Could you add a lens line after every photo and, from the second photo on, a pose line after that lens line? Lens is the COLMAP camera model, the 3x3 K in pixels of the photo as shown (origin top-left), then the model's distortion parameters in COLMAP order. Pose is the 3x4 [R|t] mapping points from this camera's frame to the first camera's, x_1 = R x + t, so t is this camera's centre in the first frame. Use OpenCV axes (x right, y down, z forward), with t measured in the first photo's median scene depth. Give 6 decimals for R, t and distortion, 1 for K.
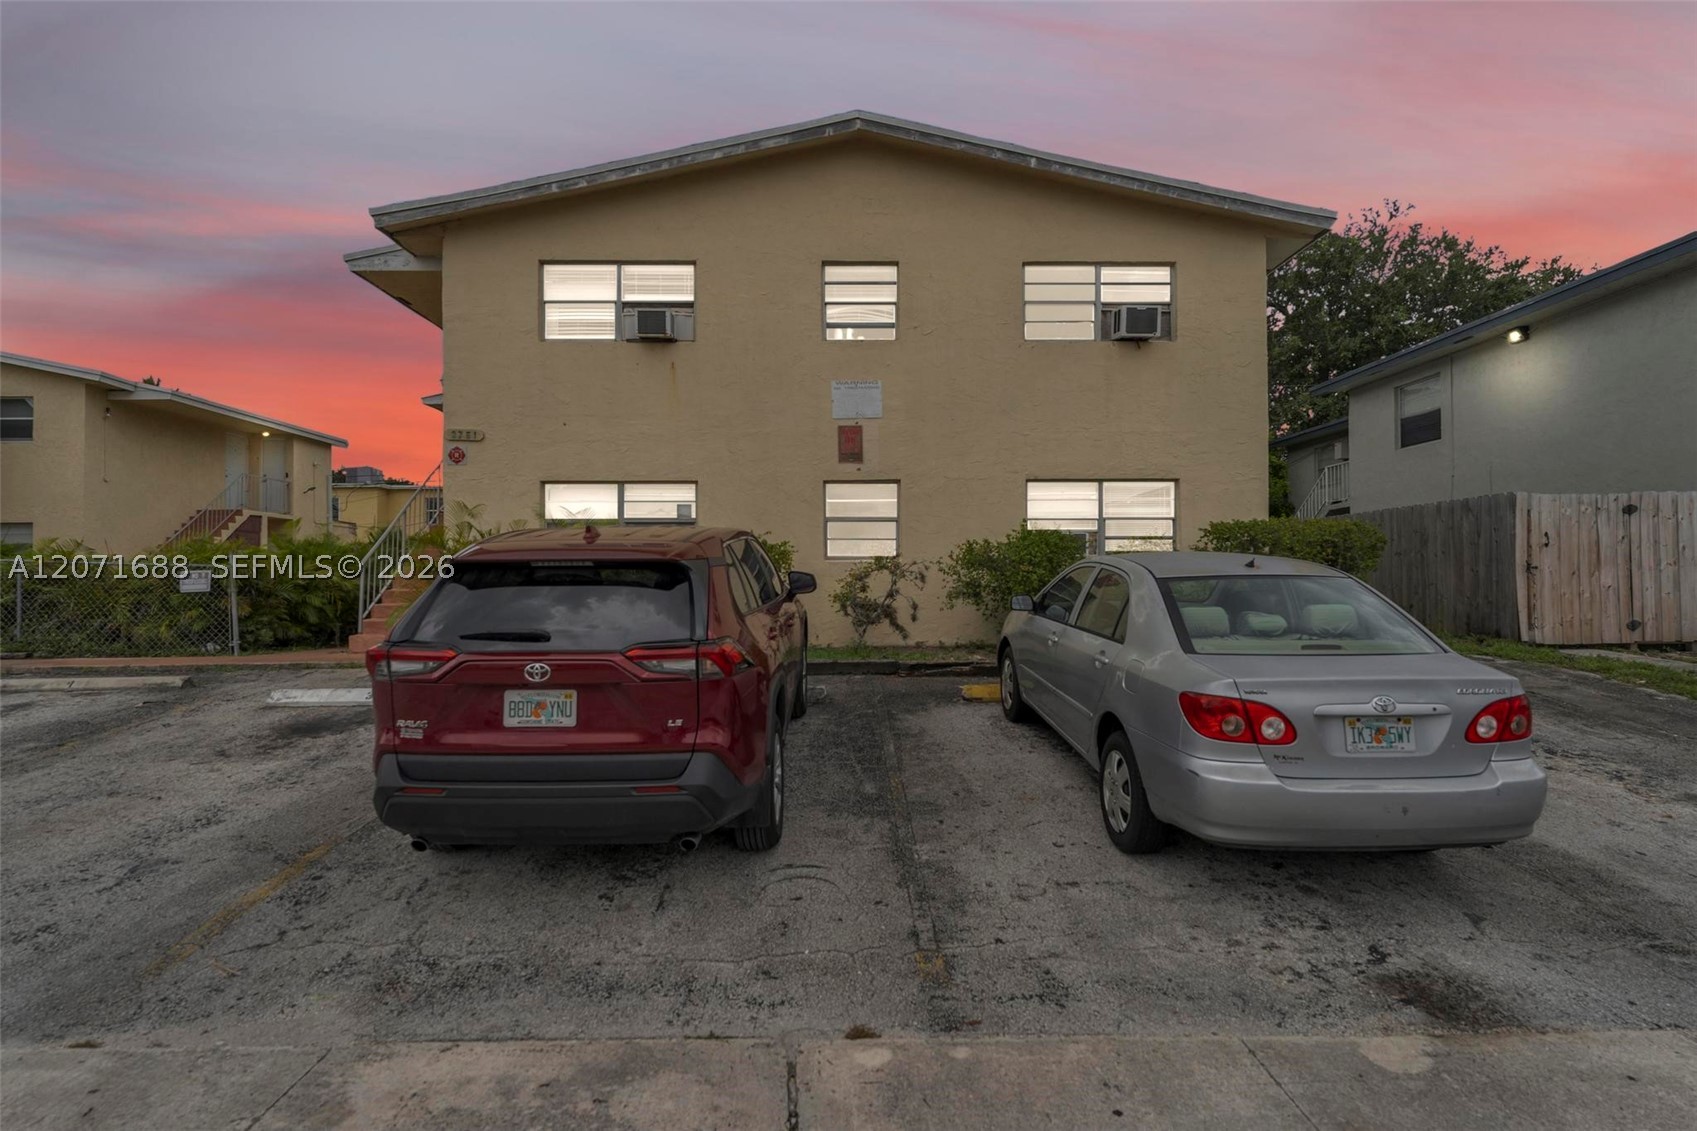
lens RADIAL K [[935.5, 0, 861.3], [0, 935.5, 548.3], [0, 0, 1]] dist [0.001064, -0.000526]
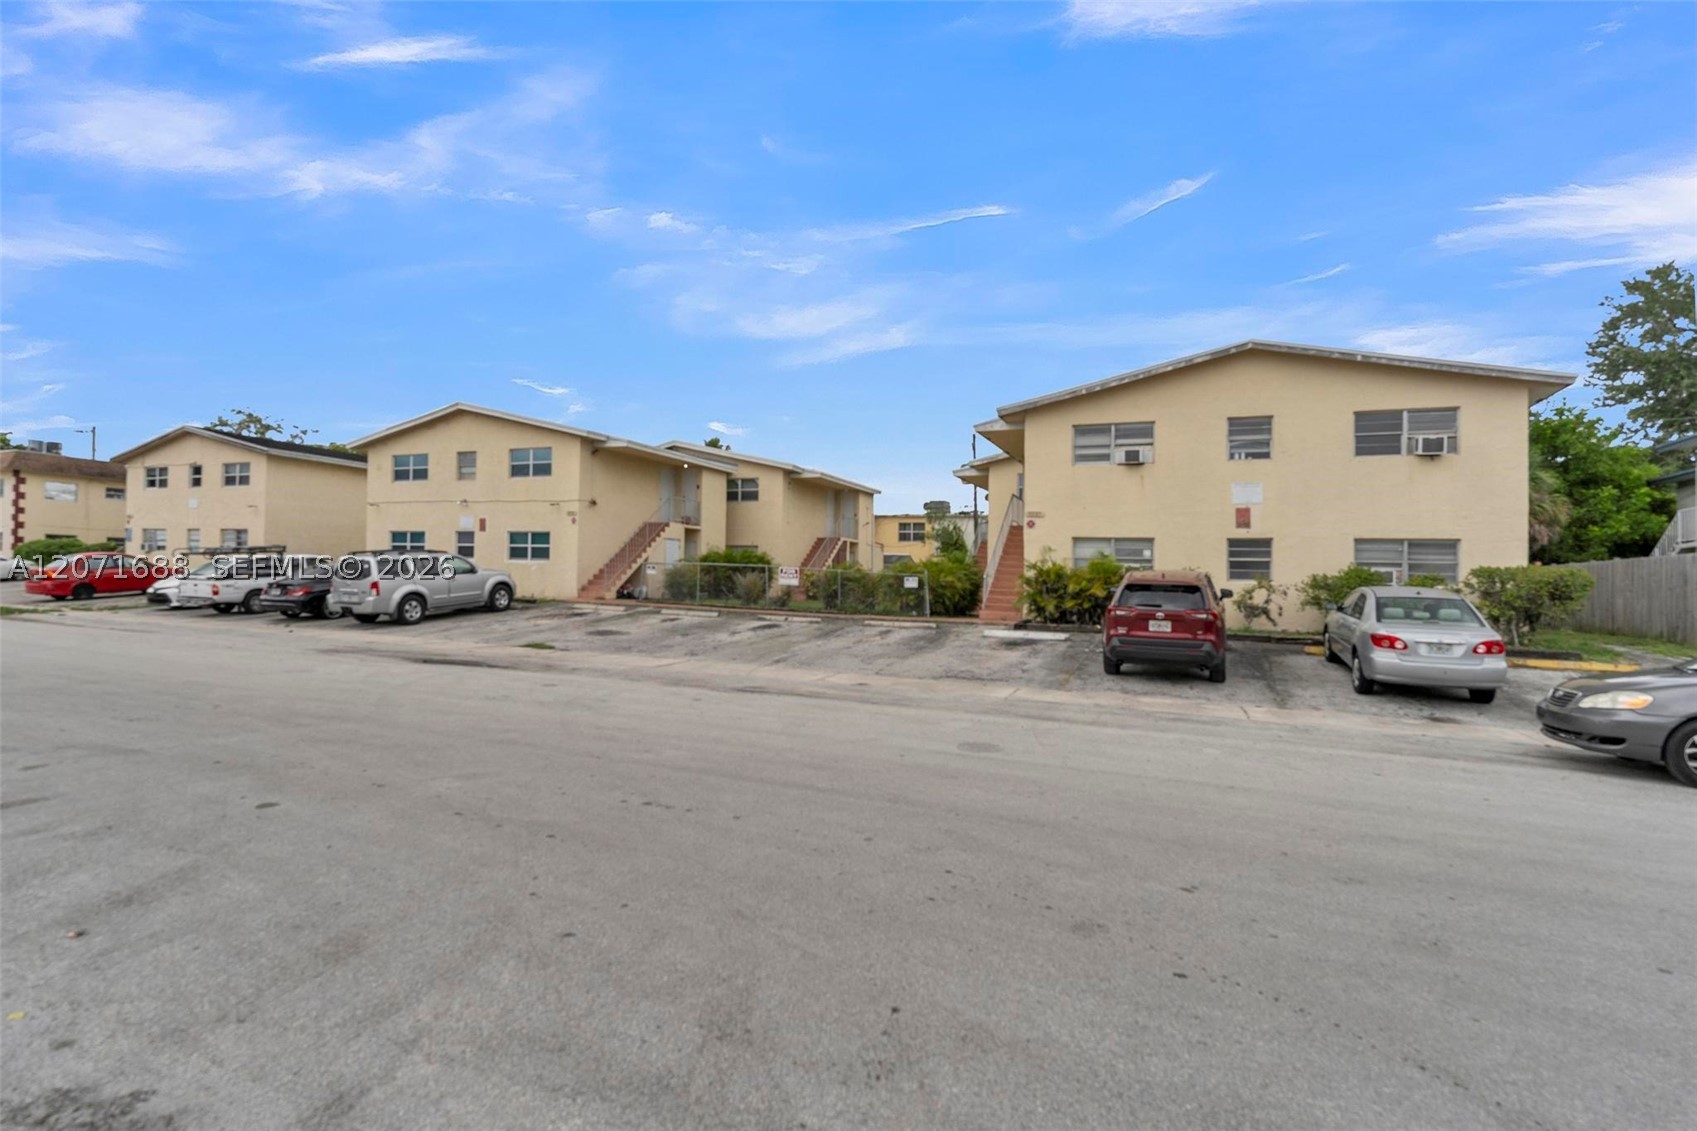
lens RADIAL K [[878.0, 0, 856.2], [0, 878.0, 537.6], [0, 0, 1]] dist [-0.005952, 0.001266]
pose [[0.919524, 0.012776, -0.392826, -0.035947], [-0.021210, 0.999628, -0.017139, -0.031308], [0.392460, 0.024091, 0.919453, -0.934134]]
